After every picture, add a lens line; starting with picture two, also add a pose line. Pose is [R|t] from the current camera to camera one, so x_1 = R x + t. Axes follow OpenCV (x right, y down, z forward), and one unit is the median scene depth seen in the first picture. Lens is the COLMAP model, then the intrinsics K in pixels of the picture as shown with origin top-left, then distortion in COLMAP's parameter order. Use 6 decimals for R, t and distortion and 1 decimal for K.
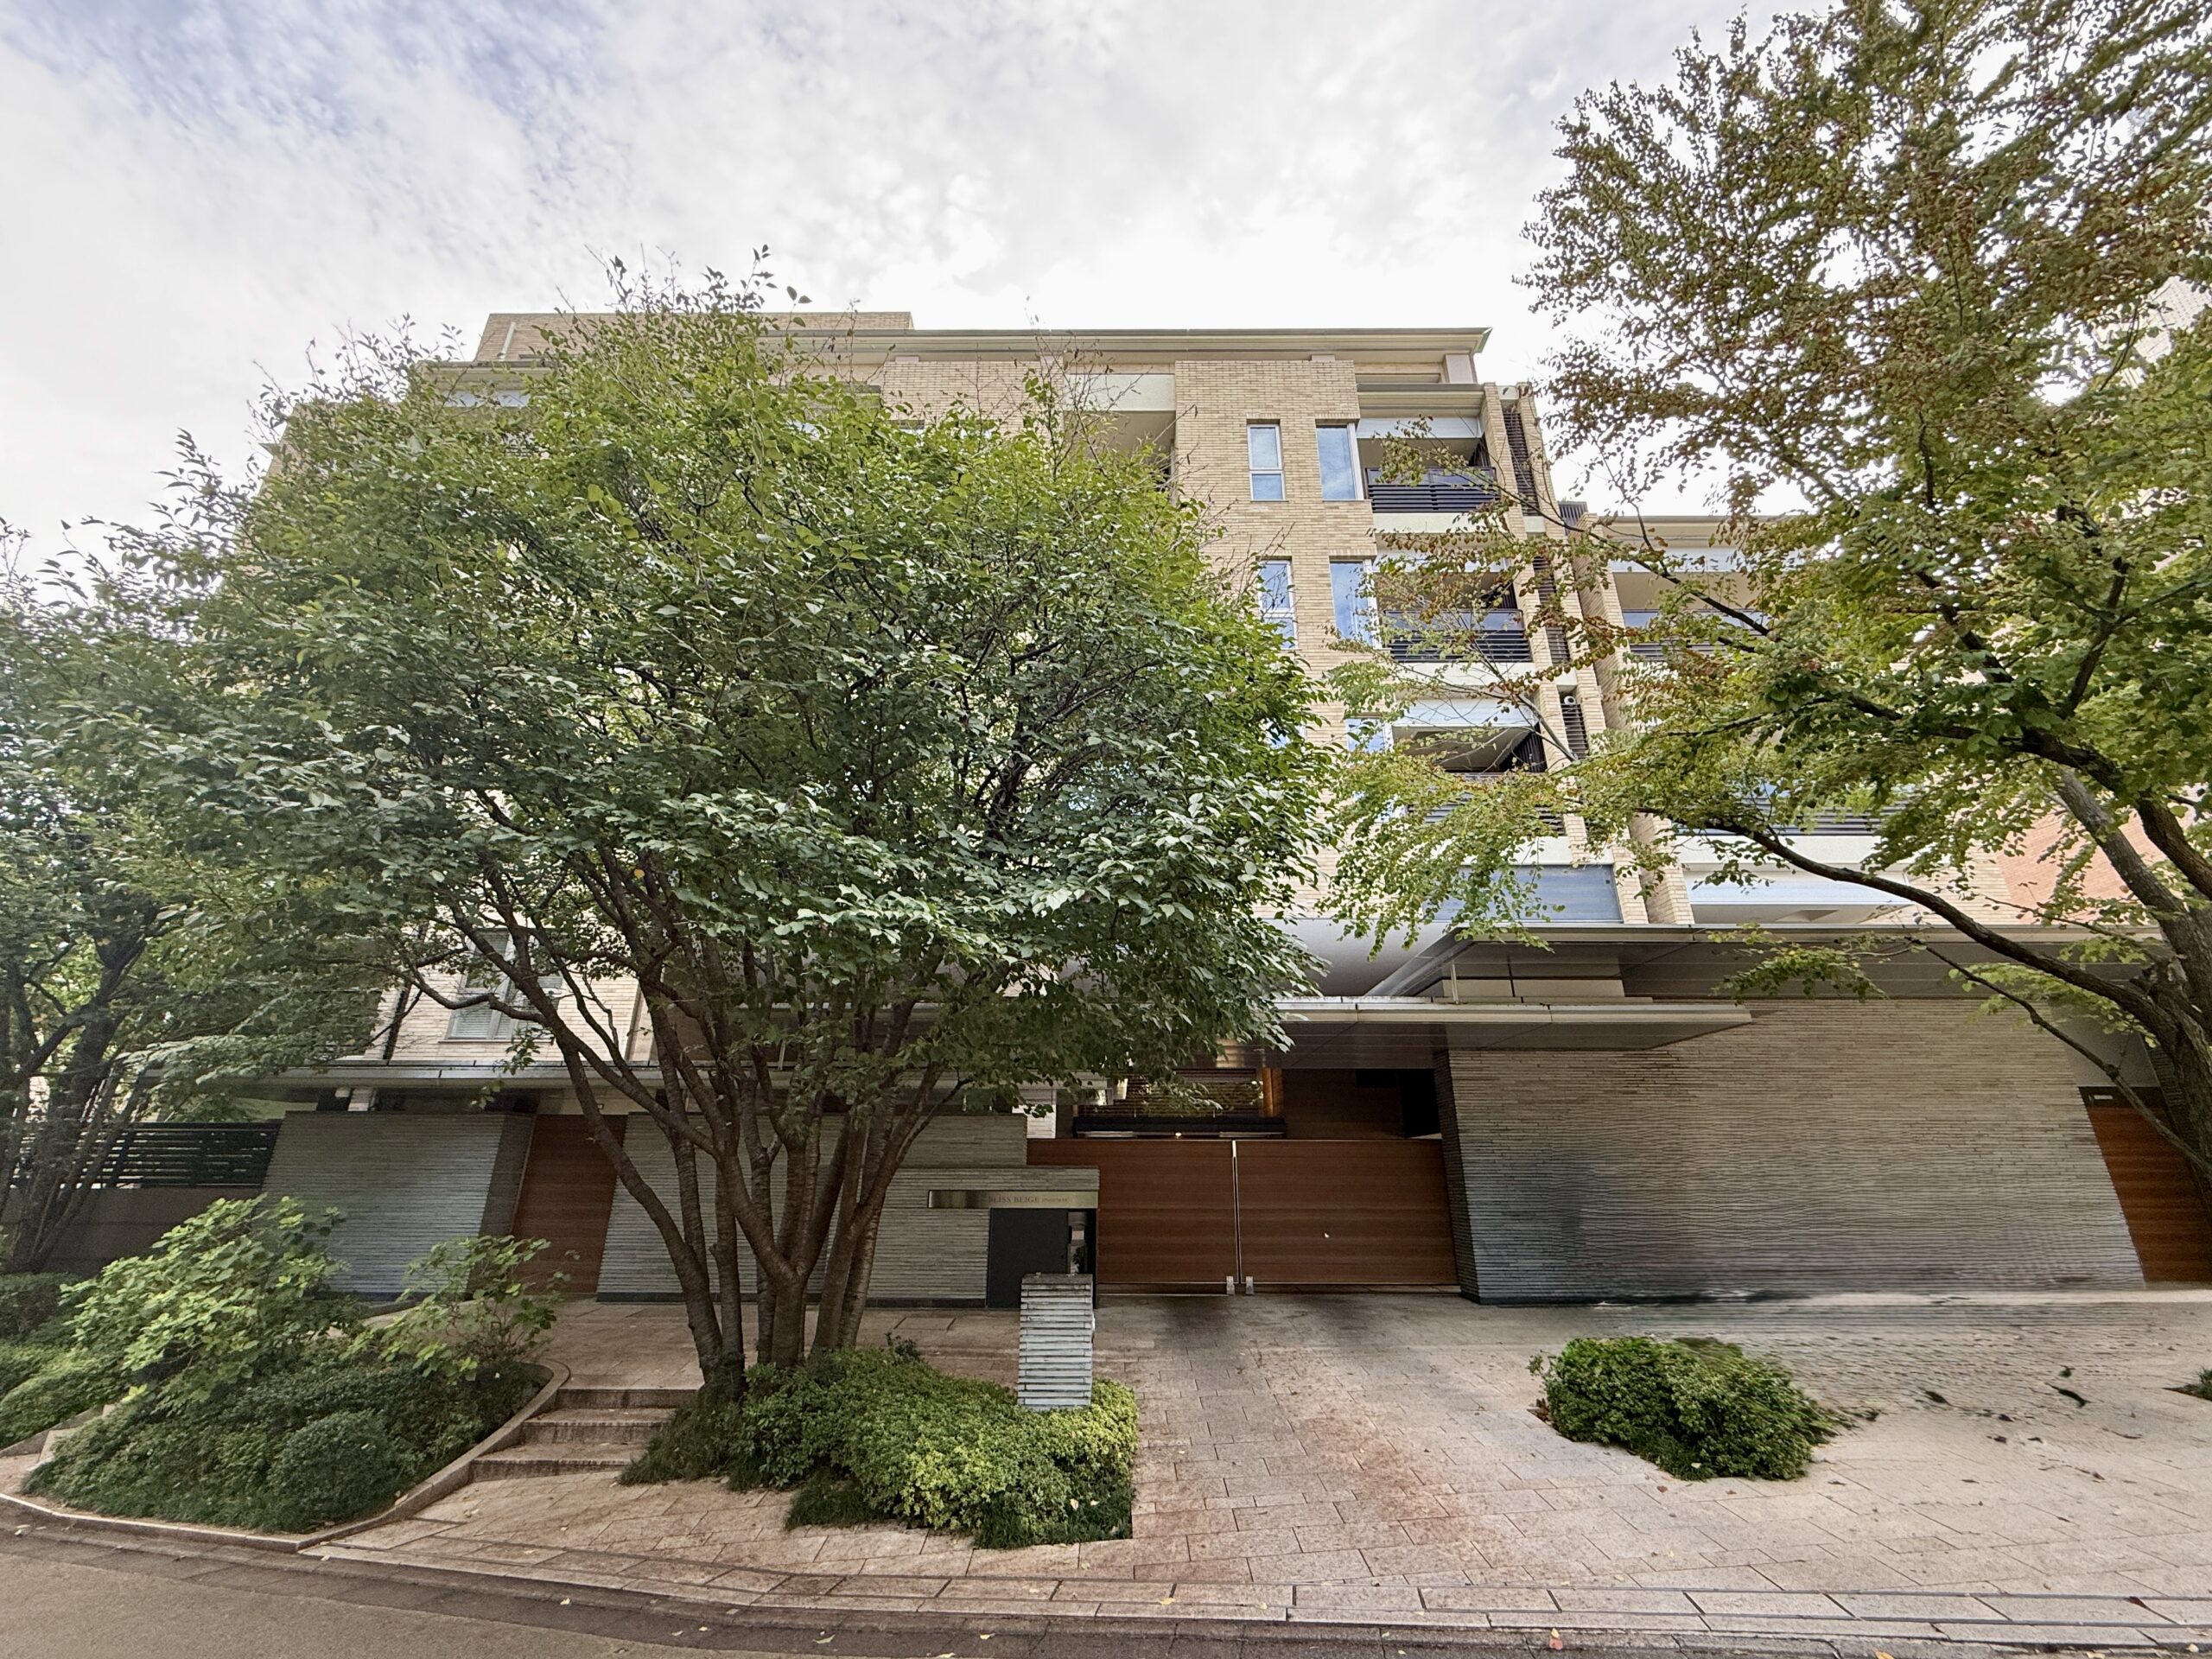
lens RADIAL K [[895.4, 0, 1126.6], [0, 895.4, 833.2], [0, 0, 1]] dist [-0.001302, -0.000022]
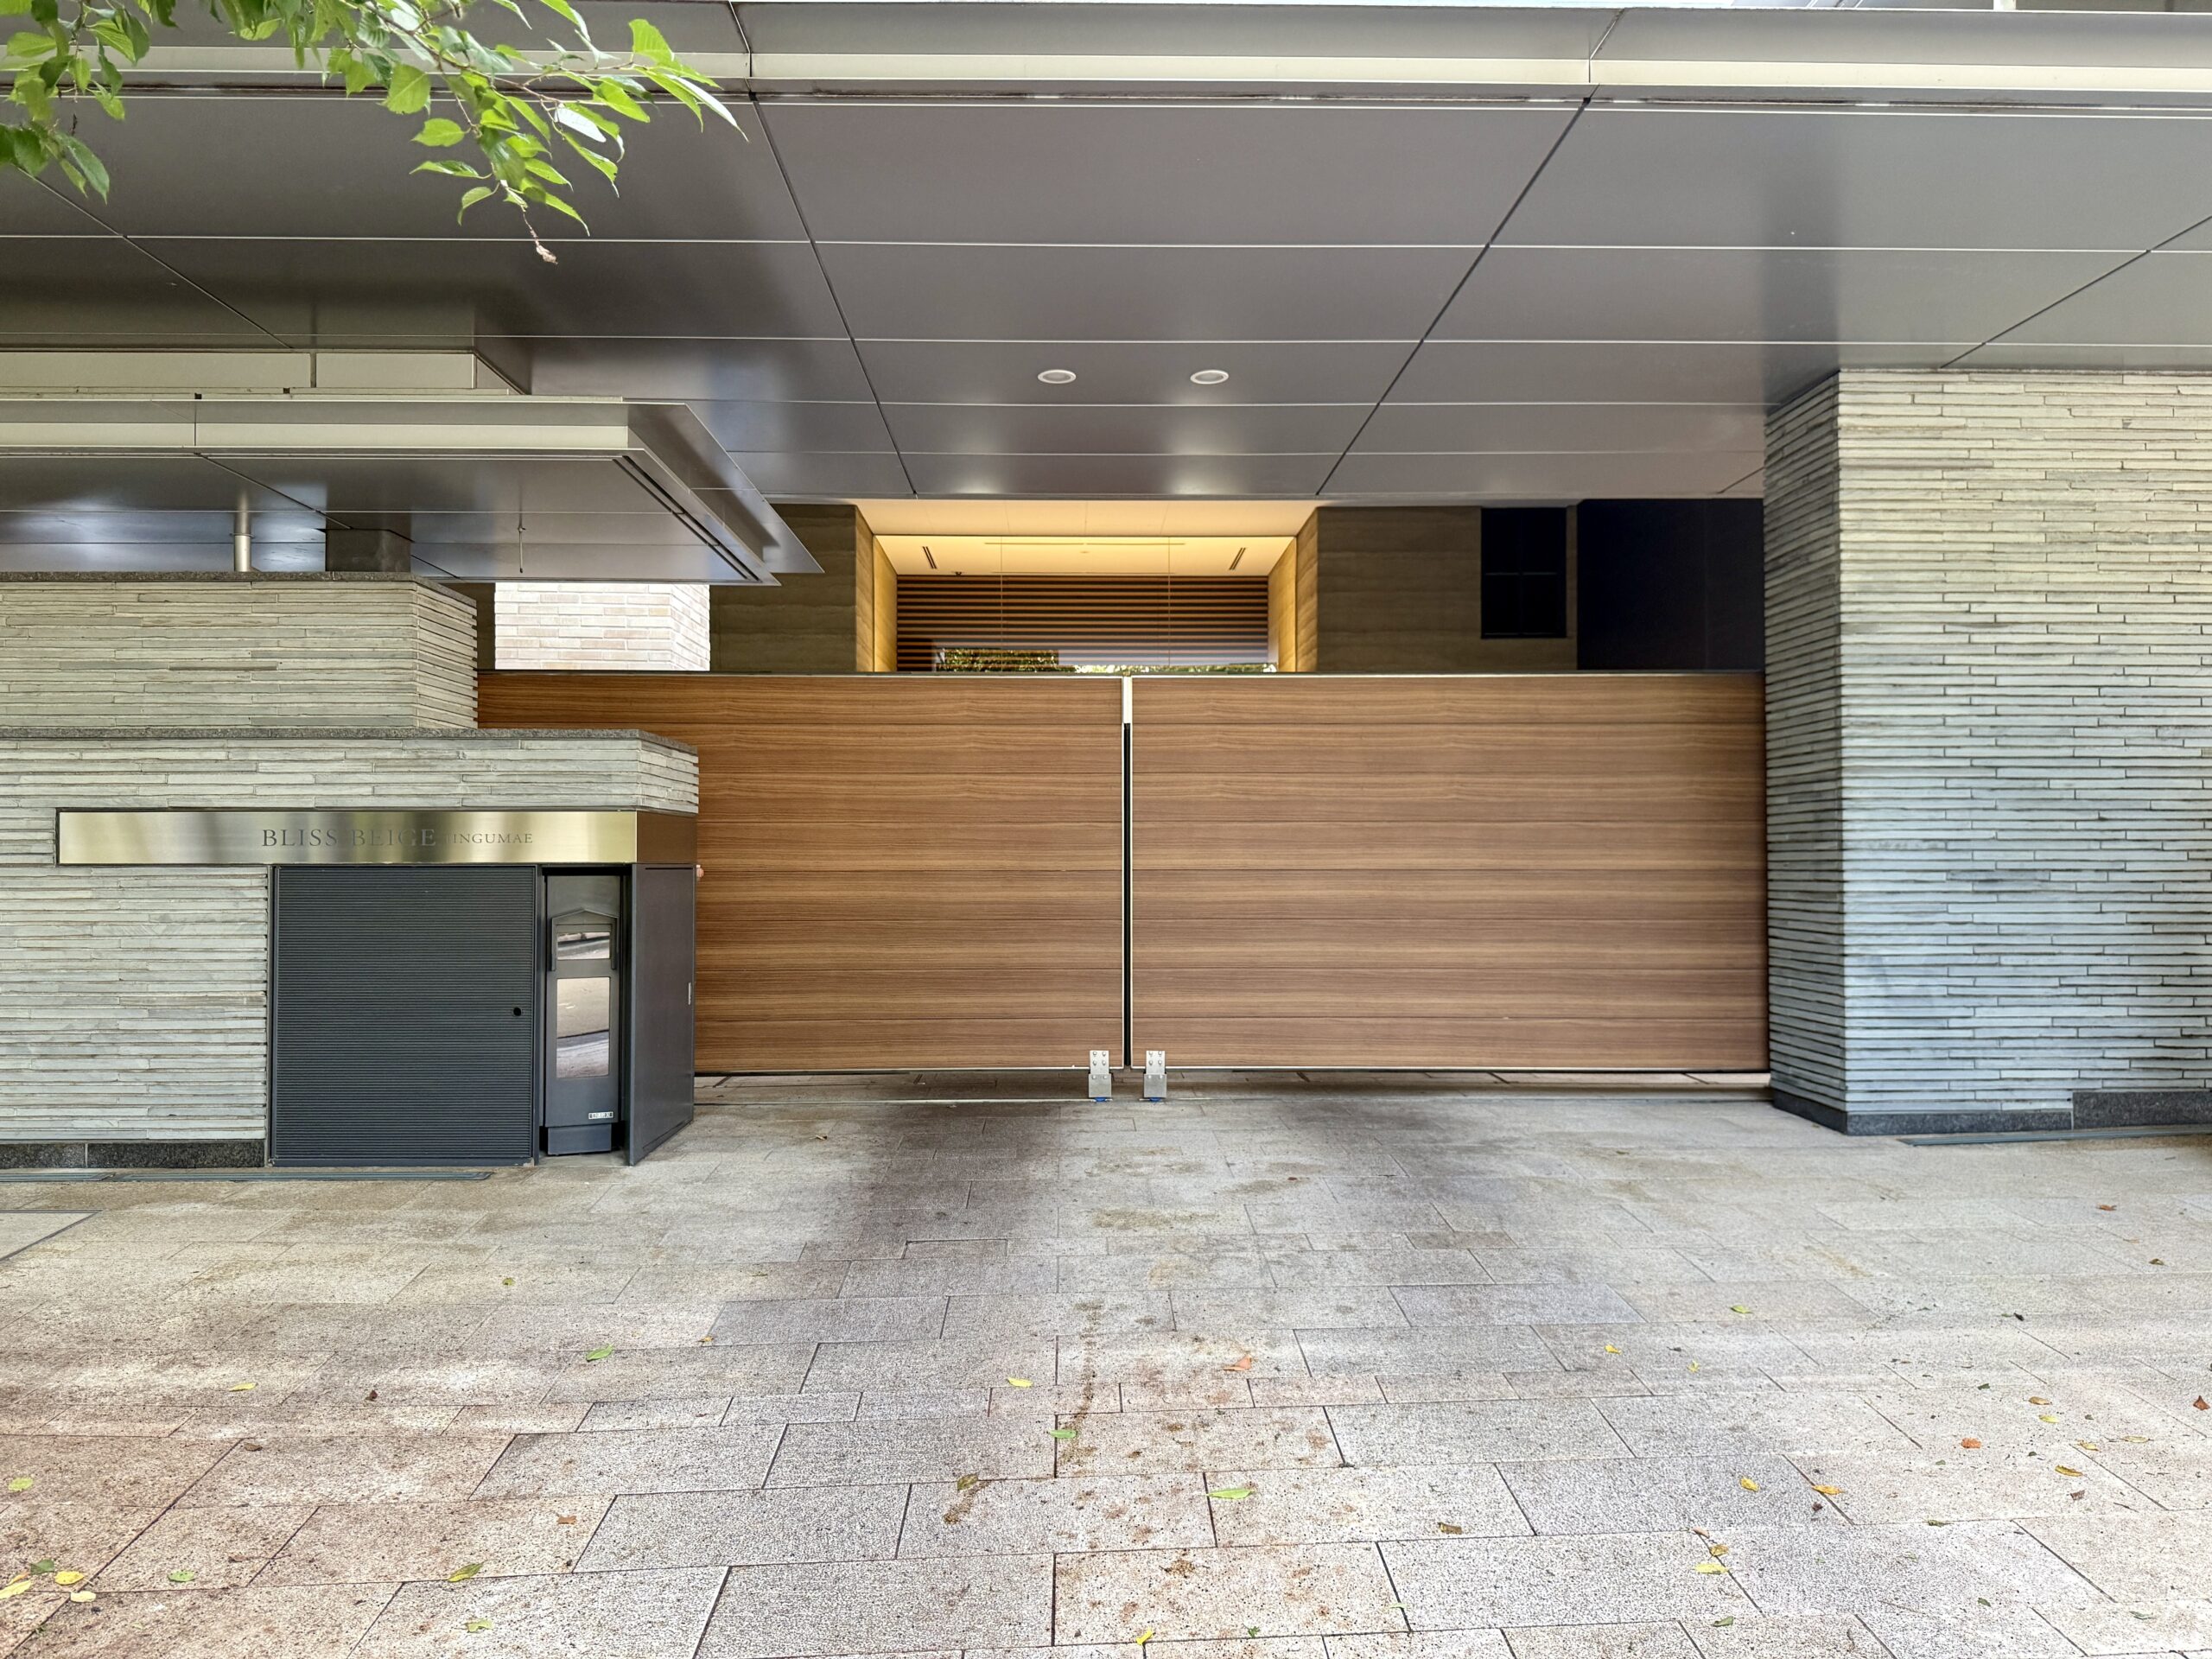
lens RADIAL K [[1542.5, 0, 1104.5], [0, 1542.5, 824.4], [0, 0, 1]] dist [-0.003367, -0.002150]
pose [[0.999801, -0.001412, 0.019882, 0.109371], [-0.005525, 0.938769, 0.344504, 0.217645], [-0.019152, -0.344545, 0.938574, 0.490691]]
